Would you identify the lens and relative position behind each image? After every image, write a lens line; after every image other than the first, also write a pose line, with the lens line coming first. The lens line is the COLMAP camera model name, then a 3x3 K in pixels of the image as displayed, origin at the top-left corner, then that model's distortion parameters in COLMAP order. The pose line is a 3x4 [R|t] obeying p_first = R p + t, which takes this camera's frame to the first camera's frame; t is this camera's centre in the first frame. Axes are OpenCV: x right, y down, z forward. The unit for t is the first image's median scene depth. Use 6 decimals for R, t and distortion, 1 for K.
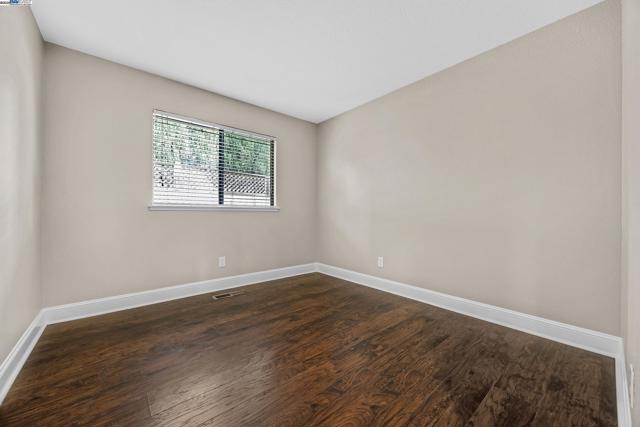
lens RADIAL K [[244.4, 0, 320.0], [0, 244.4, 213.5], [0, 0, 1]] dist [-0.006095, 0.000249]
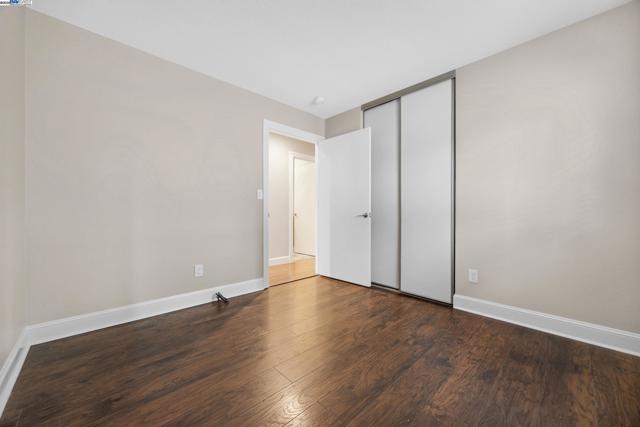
lens RADIAL K [[244.4, 0, 320.0], [0, 244.4, 213.5], [0, 0, 1]] dist [-0.006095, 0.000249]
pose [[-0.998381, -0.003213, -0.056795, -0.005481], [-0.003449, 0.999986, 0.004053, -0.002478], [0.056781, 0.004242, -0.998378, 1.847582]]
